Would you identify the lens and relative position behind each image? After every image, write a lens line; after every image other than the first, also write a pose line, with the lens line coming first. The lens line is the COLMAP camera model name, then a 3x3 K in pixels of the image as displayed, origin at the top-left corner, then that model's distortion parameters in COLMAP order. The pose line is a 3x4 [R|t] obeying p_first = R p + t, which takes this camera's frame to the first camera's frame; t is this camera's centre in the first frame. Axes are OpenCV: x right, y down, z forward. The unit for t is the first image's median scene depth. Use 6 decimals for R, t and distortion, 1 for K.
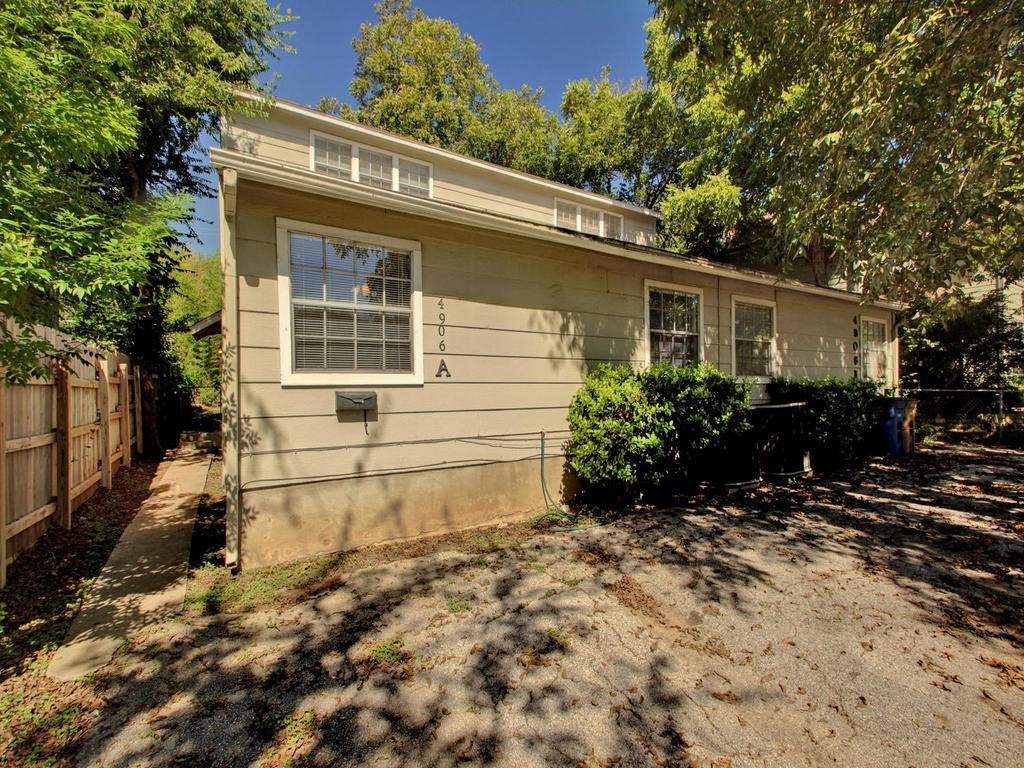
lens RADIAL K [[460.8, 0, 518.8], [0, 460.8, 389.7], [0, 0, 1]] dist [0.024136, -0.014781]
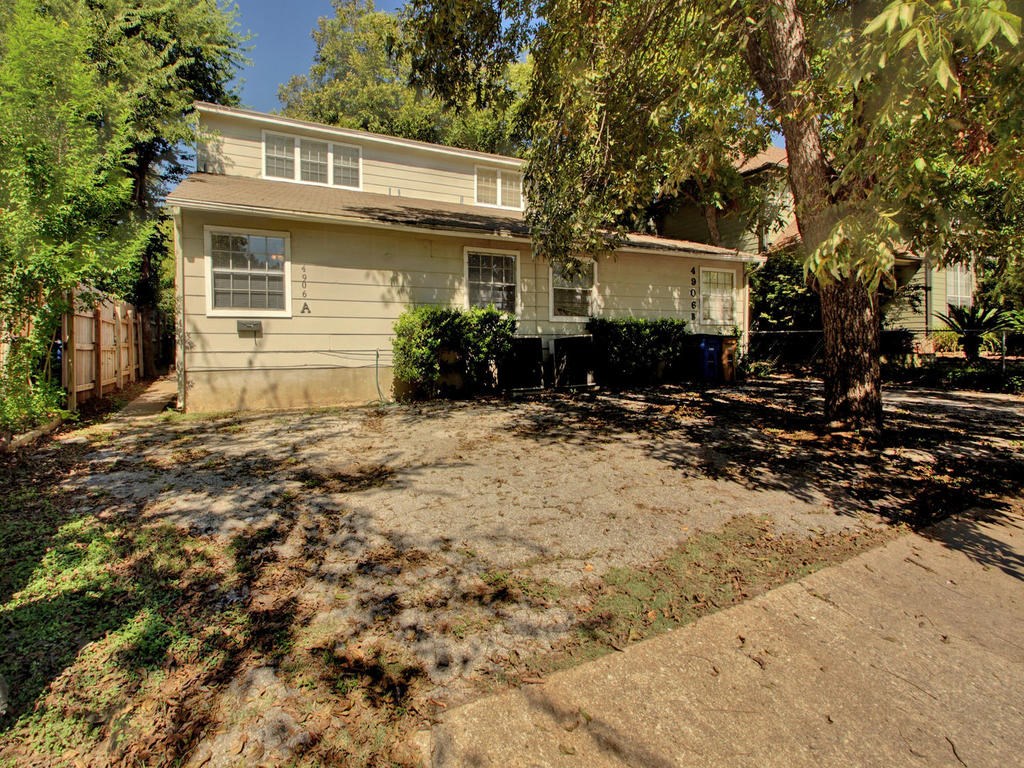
lens RADIAL K [[573.8, 0, 511.2], [0, 573.8, 358.5], [0, 0, 1]] dist [0.004868, 0.001312]
pose [[0.992392, 0.002246, -0.123097, 0.734829], [-0.001397, 0.999975, 0.006988, 0.107391], [0.123110, -0.006763, 0.992370, -0.846698]]
